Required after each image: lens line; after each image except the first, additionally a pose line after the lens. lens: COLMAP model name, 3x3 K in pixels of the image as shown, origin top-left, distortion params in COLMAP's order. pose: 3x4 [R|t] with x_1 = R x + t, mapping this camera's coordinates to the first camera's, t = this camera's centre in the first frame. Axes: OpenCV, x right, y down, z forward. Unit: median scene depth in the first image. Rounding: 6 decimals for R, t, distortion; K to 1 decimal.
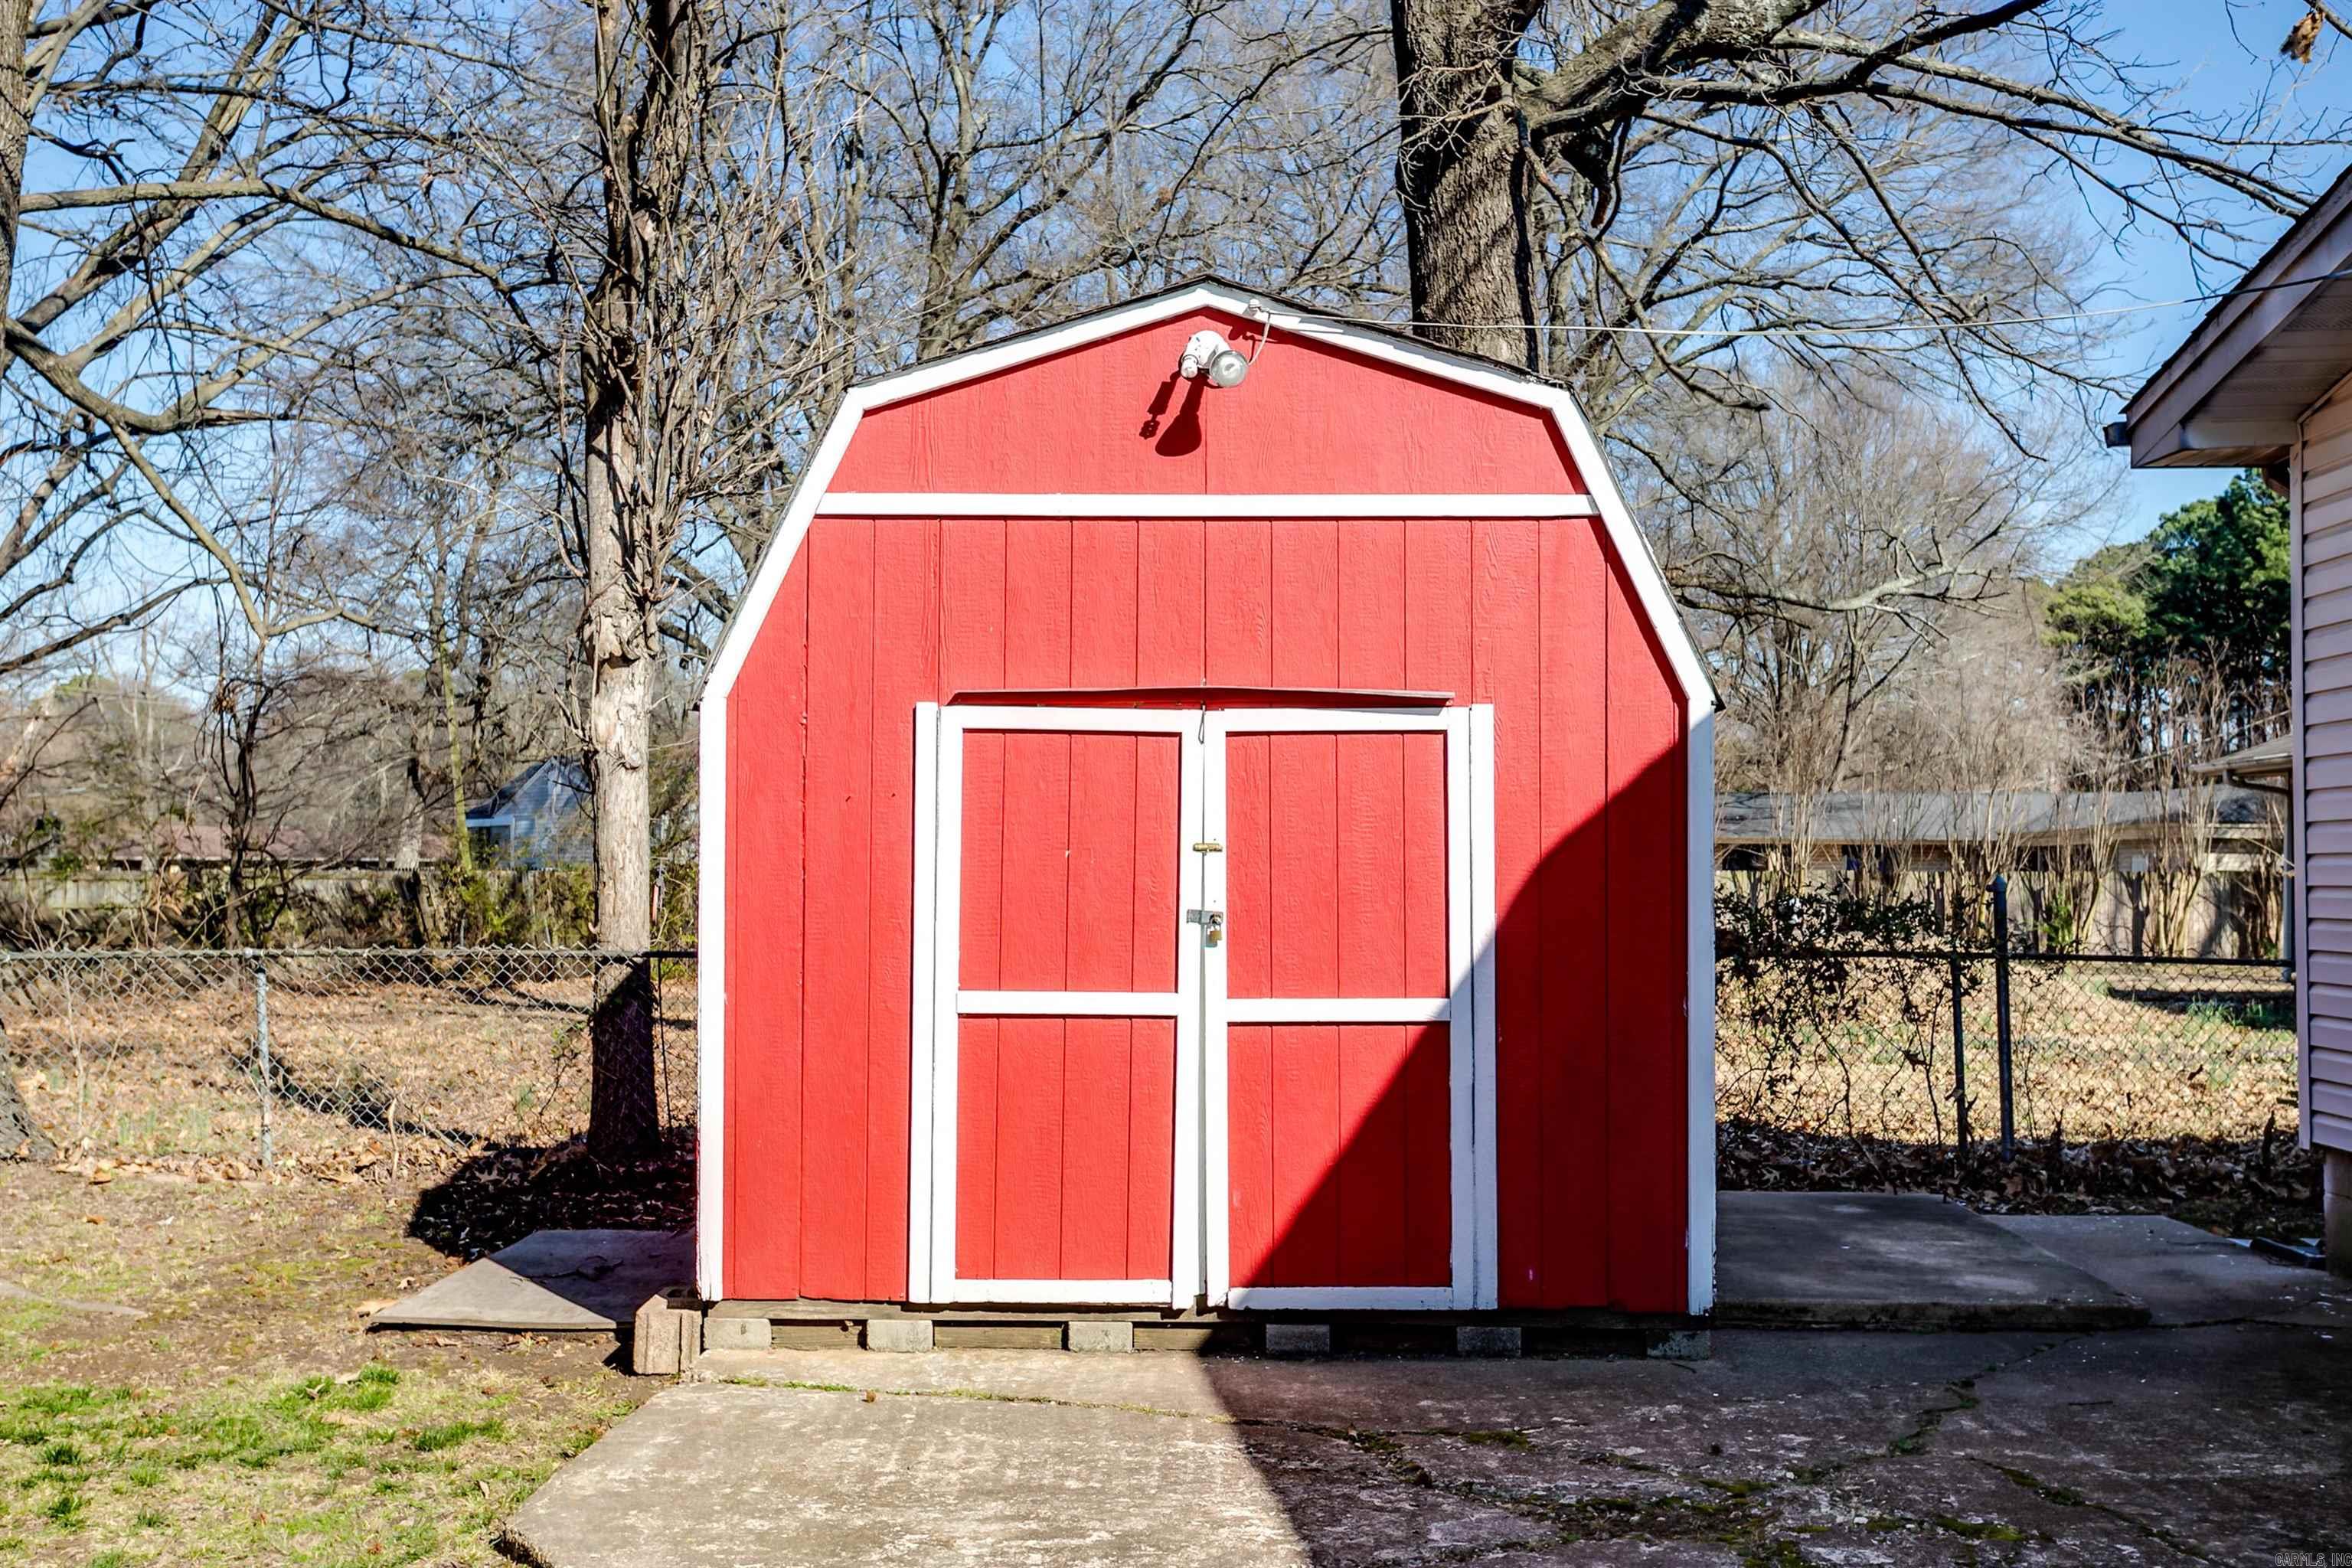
lens RADIAL K [[2389.5, 0, 1148.3], [0, 2389.5, 772.7], [0, 0, 1]] dist [0.003849, 0.013540]
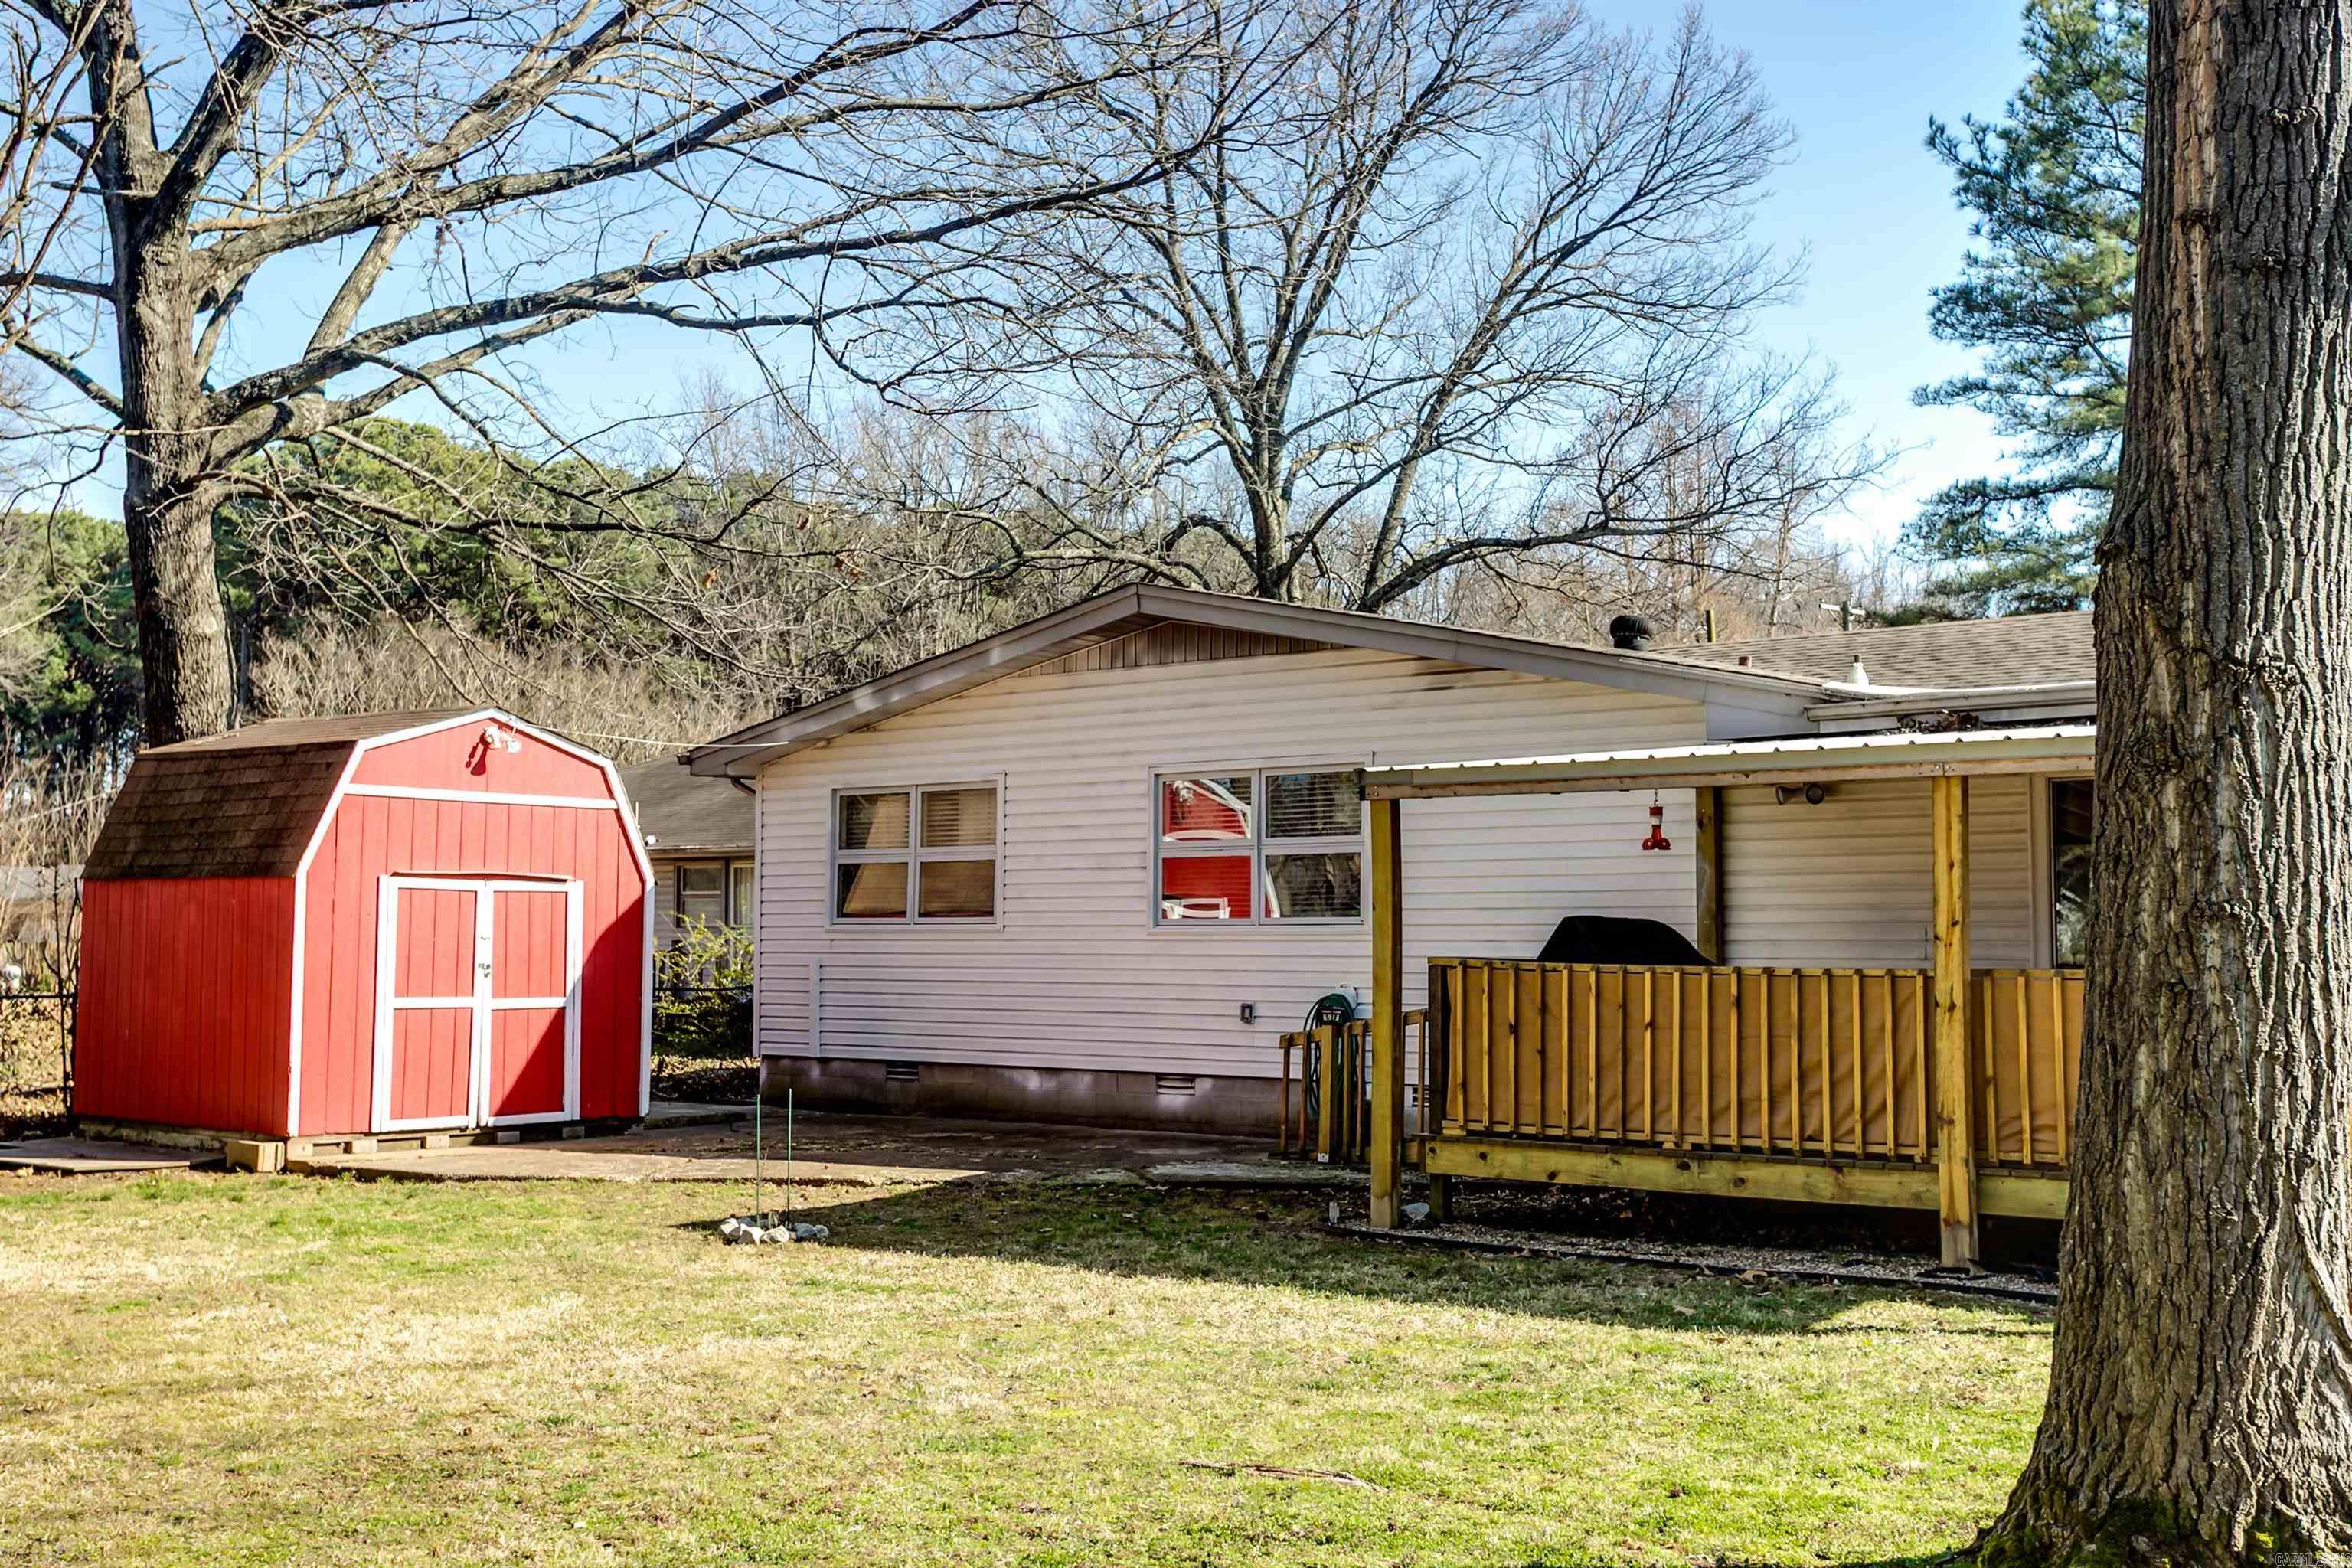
lens RADIAL K [[2432.2, 0, 1176.0], [0, 2432.2, 784.0], [0, 0, 1]] dist [0.015364, 0.038983]
pose [[0.612539, 0.052612, 0.788688, -1.517854], [-0.035094, 0.998609, -0.039360, -0.052594], [-0.789661, -0.003568, 0.613533, -1.086757]]
